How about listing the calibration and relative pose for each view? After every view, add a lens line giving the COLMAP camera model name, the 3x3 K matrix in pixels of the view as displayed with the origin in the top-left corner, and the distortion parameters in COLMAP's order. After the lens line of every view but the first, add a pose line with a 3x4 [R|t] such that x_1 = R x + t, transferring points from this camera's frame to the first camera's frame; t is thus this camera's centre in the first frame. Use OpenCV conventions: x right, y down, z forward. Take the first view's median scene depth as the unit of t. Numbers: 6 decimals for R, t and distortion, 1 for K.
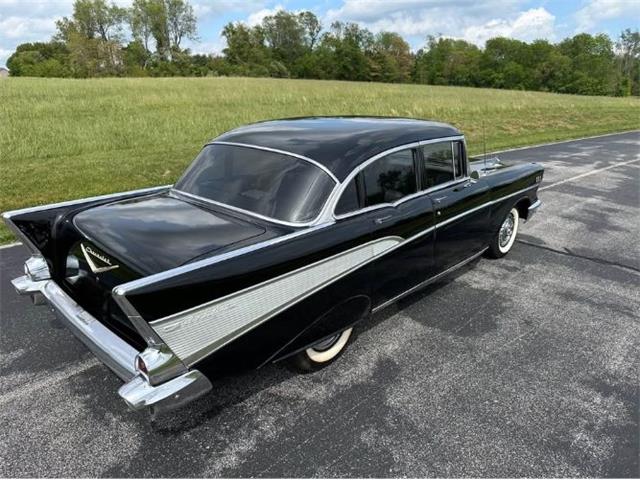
lens RADIAL K [[449.1, 0, 320.0], [0, 449.1, 240.0], [0, 0, 1]] dist [0.035015, -0.052572]
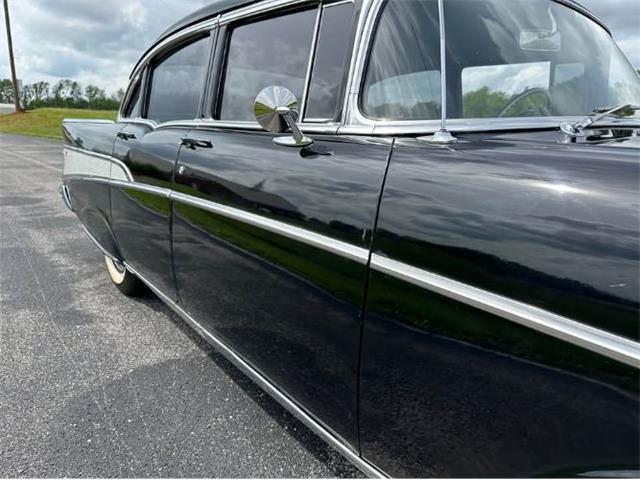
lens RADIAL K [[459.4, 0, 320.0], [0, 459.4, 240.0], [0, 0, 1]] dist [0.040309, -0.035490]
pose [[-0.147699, 0.224523, -0.963211, 0.042046], [-0.355454, 0.896771, 0.263541, -0.009927], [0.922950, 0.381302, -0.052644, 0.070402]]
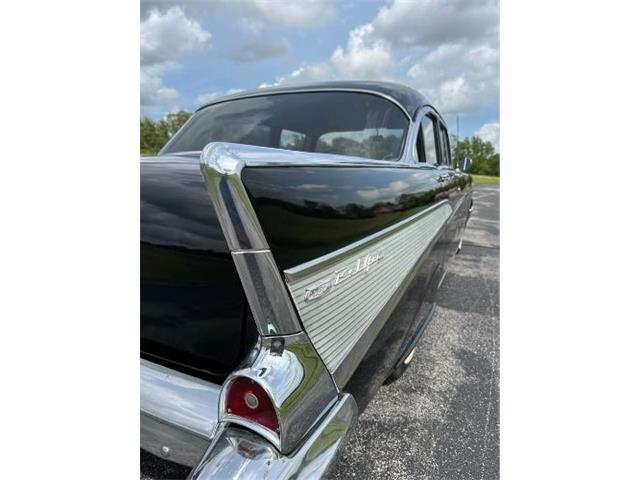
lens RADIAL K [[343.3, 0, 311.5], [0, 343.3, 240.4], [0, 0, 1]] dist [0.001890, 0.000013]
pose [[0.963004, -0.046158, 0.265503, -0.014014], [0.078801, 0.990392, -0.113640, 0.006248], [-0.257707, 0.130358, 0.957389, 0.023848]]
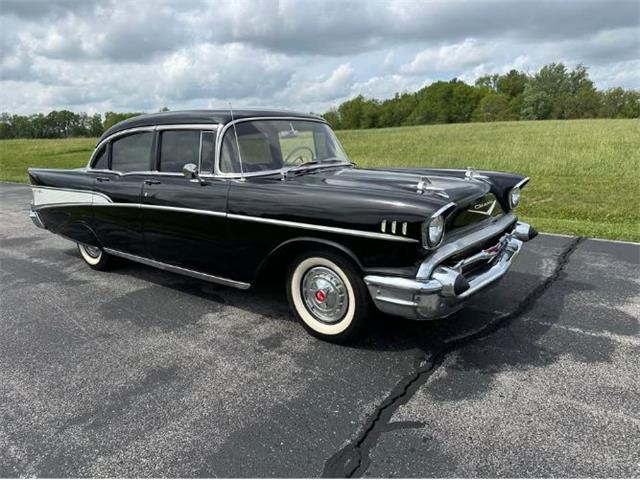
lens RADIAL K [[449.1, 0, 320.0], [0, 449.1, 240.0], [0, 0, 1]] dist [0.035015, -0.052572]
pose [[0.105978, 0.207722, -0.972430, 0.079601], [-0.299815, 0.939101, 0.167928, -0.015175], [0.948093, 0.273752, 0.161802, 0.074000]]
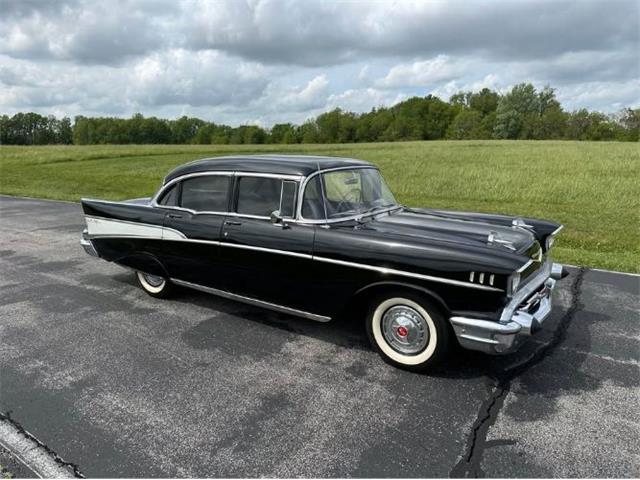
lens RADIAL K [[449.7, 0, 325.6], [0, 449.7, 243.4], [0, 0, 1]] dist [0.038008, -0.058278]
pose [[0.171184, 0.194599, -0.965830, 0.084478], [-0.321770, 0.937589, 0.131878, -0.016027], [0.931214, 0.288199, 0.223117, 0.059142]]
